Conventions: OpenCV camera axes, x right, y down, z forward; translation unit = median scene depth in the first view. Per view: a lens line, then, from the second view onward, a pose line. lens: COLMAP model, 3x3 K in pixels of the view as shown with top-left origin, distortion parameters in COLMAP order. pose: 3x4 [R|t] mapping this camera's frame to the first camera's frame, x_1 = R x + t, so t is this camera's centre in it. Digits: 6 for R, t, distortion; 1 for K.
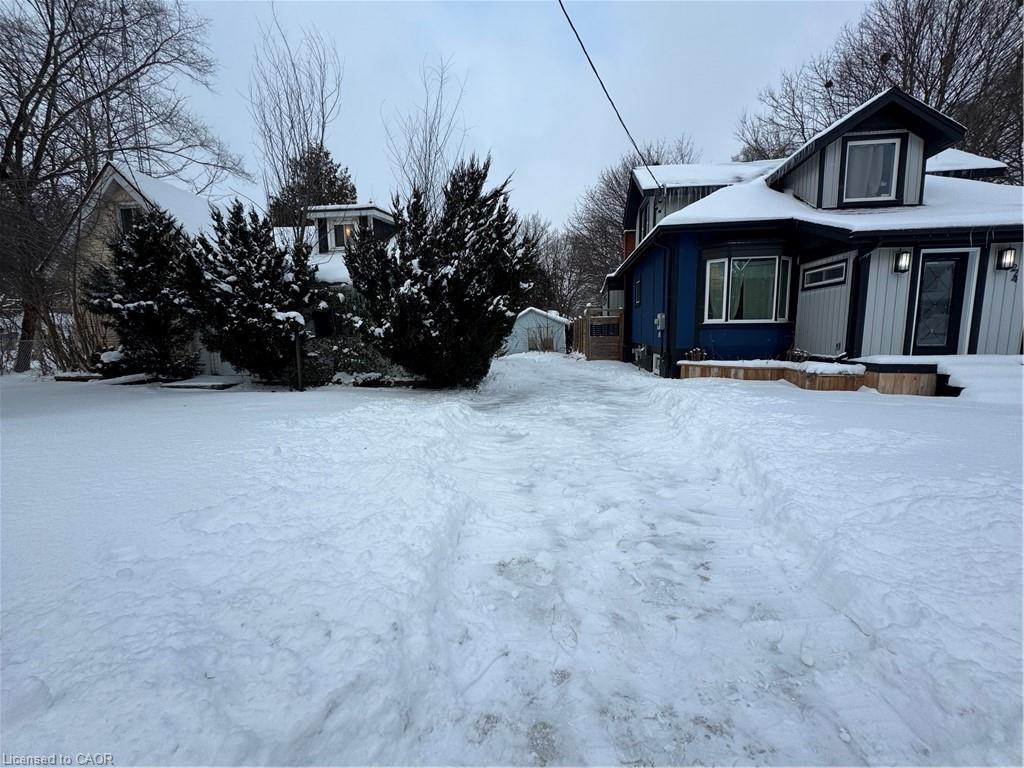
lens RADIAL K [[410.3, 0, 512.1], [0, 410.3, 383.5], [0, 0, 1]] dist [-0.002049, -0.000538]
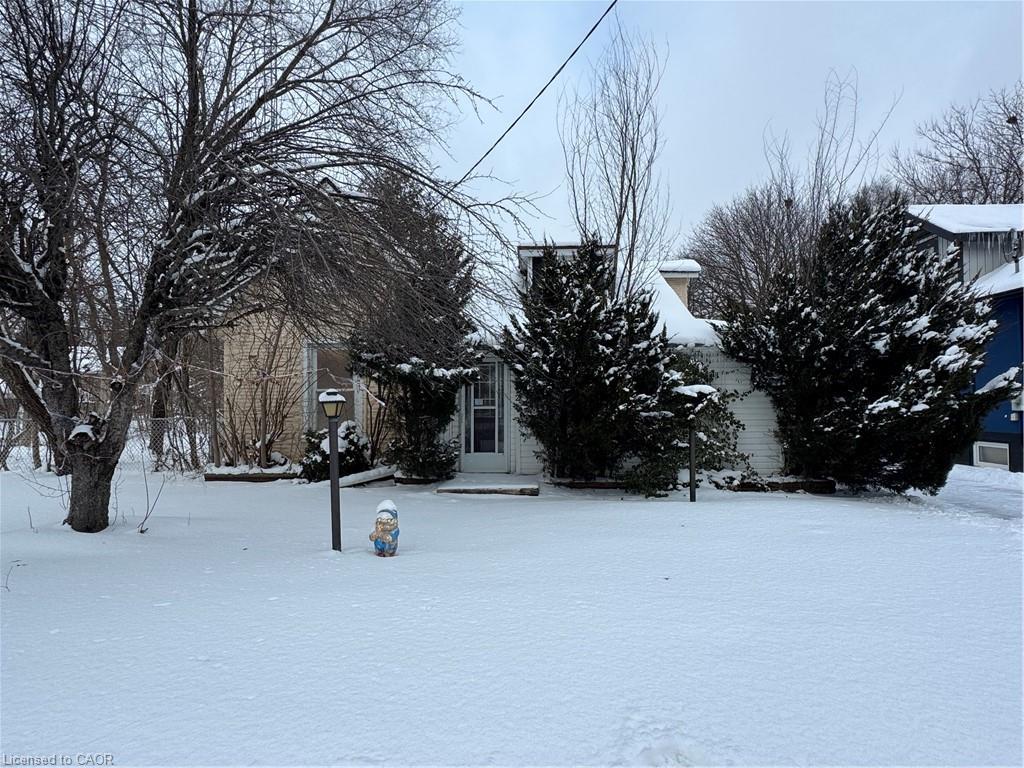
lens RADIAL K [[548.8, 0, 512.1], [0, 548.8, 385.0], [0, 0, 1]] dist [-0.003562, -0.000189]
pose [[0.998702, 0.009315, 0.050084, -0.764101], [-0.001068, 0.986751, -0.162237, -0.017791], [-0.050932, 0.161973, 0.985480, 0.072203]]
